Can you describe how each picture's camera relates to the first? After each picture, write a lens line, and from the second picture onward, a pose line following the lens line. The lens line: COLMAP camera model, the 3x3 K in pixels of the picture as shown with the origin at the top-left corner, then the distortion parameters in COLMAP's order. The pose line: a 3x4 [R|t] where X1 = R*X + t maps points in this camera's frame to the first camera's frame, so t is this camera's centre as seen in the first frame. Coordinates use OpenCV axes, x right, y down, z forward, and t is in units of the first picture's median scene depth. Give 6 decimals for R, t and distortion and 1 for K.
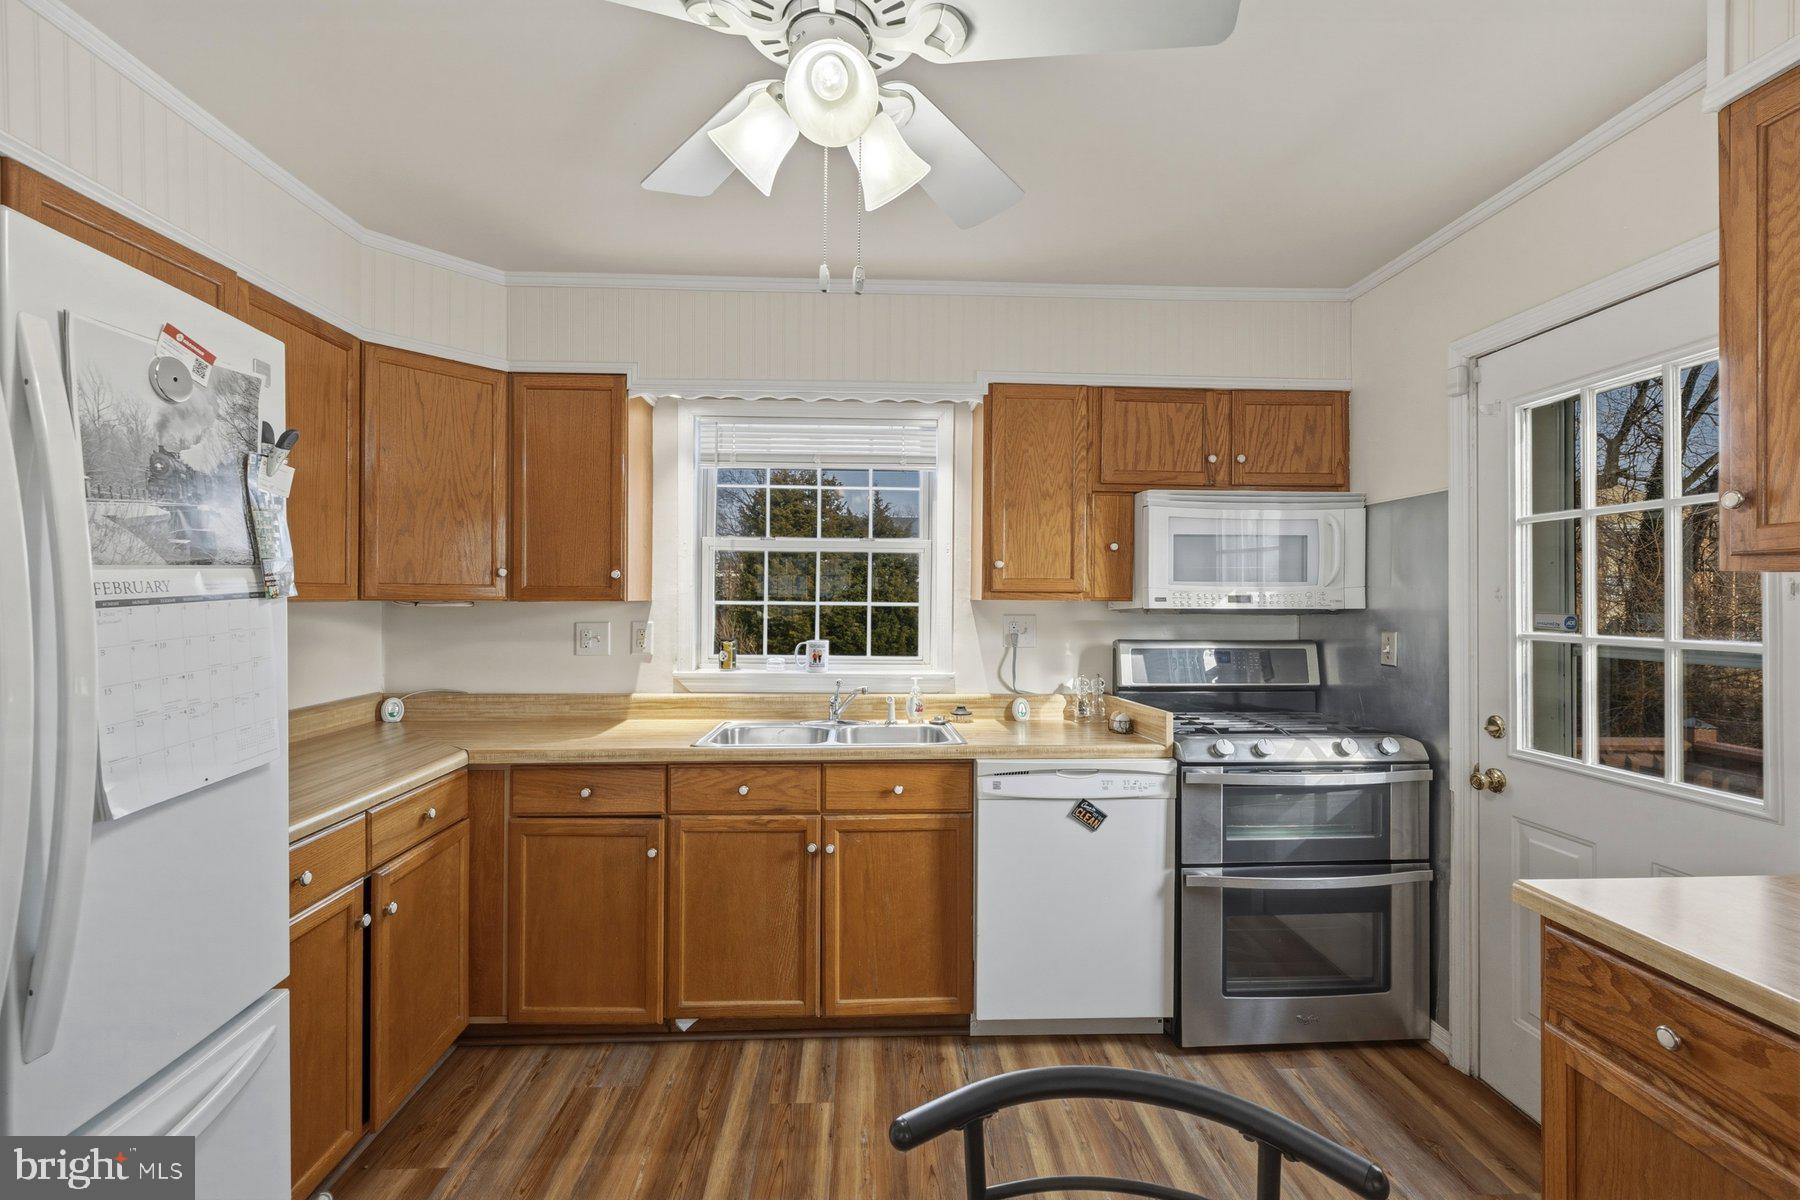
lens RADIAL K [[763.1, 0, 902.3], [0, 763.1, 597.5], [0, 0, 1]] dist [0.002046, 0.000521]
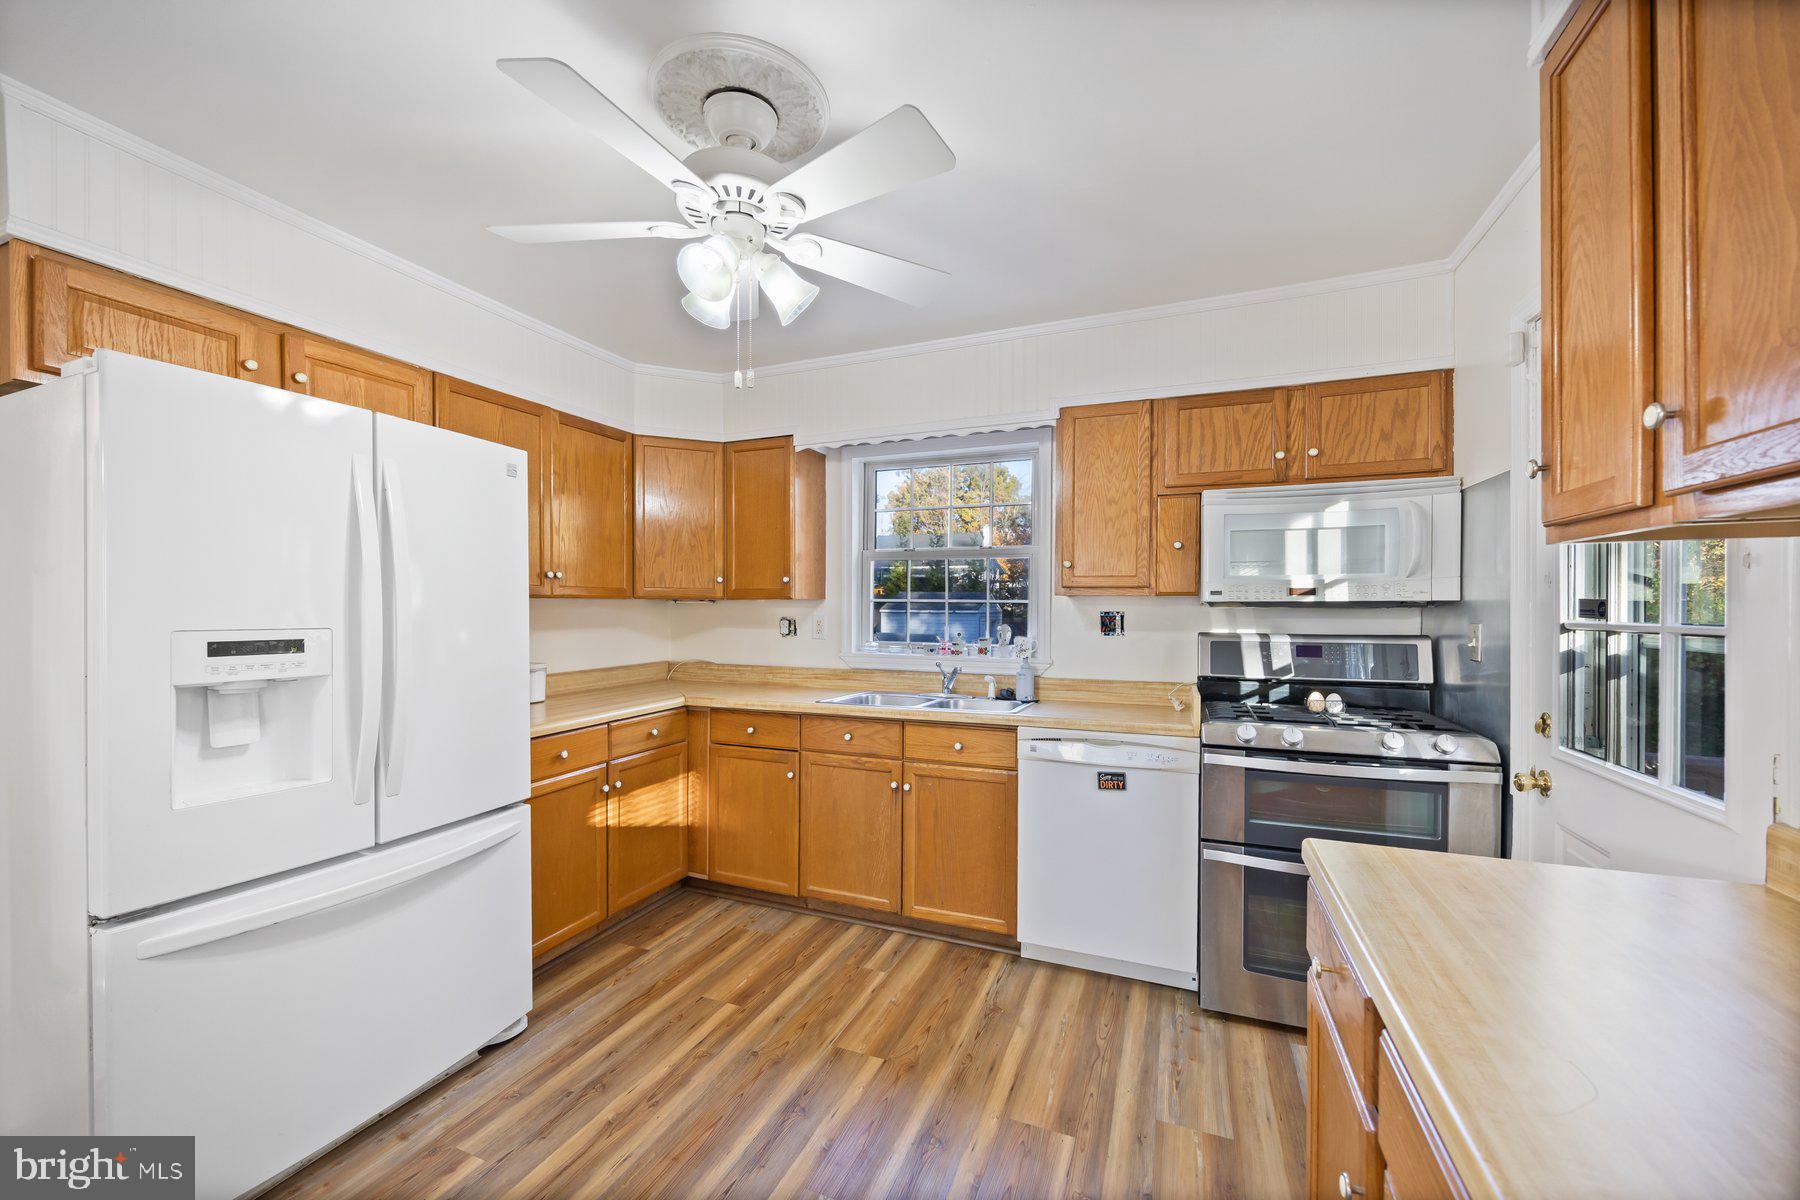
lens RADIAL K [[699.5, 0, 905.1], [0, 699.5, 611.8], [0, 0, 1]] dist [-0.000267, 0.000033]
pose [[0.905636, -0.000905, -0.424055, 0.398985], [0.004098, 0.999970, 0.006618, 0.022962], [0.424036, -0.007732, 0.905612, -0.072906]]
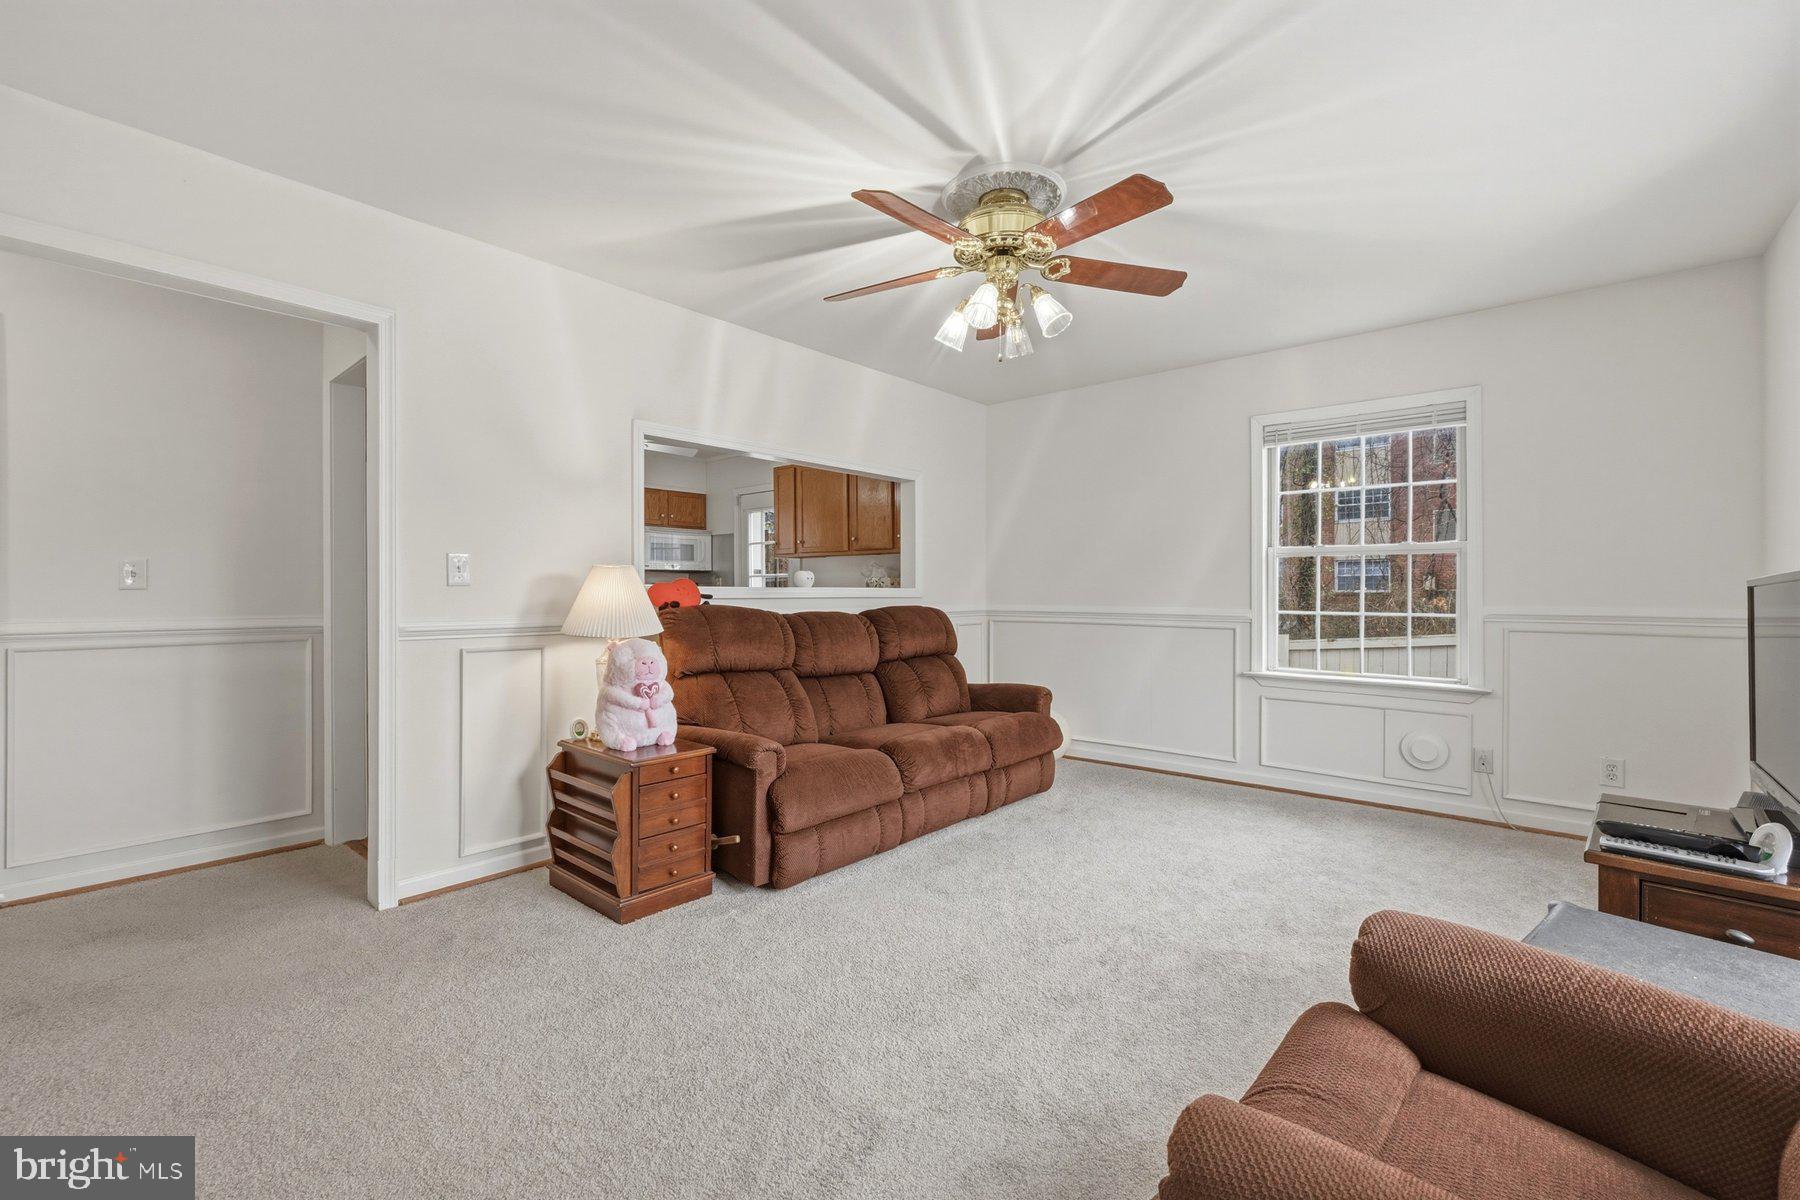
lens RADIAL K [[763.1, 0, 902.3], [0, 763.1, 597.5], [0, 0, 1]] dist [0.002046, 0.000521]
pose [[0.698274, -0.012760, 0.715717, -1.111539], [0.012197, 0.999908, 0.005927, 0.124701], [-0.715726, 0.004591, 0.698366, -1.773784]]
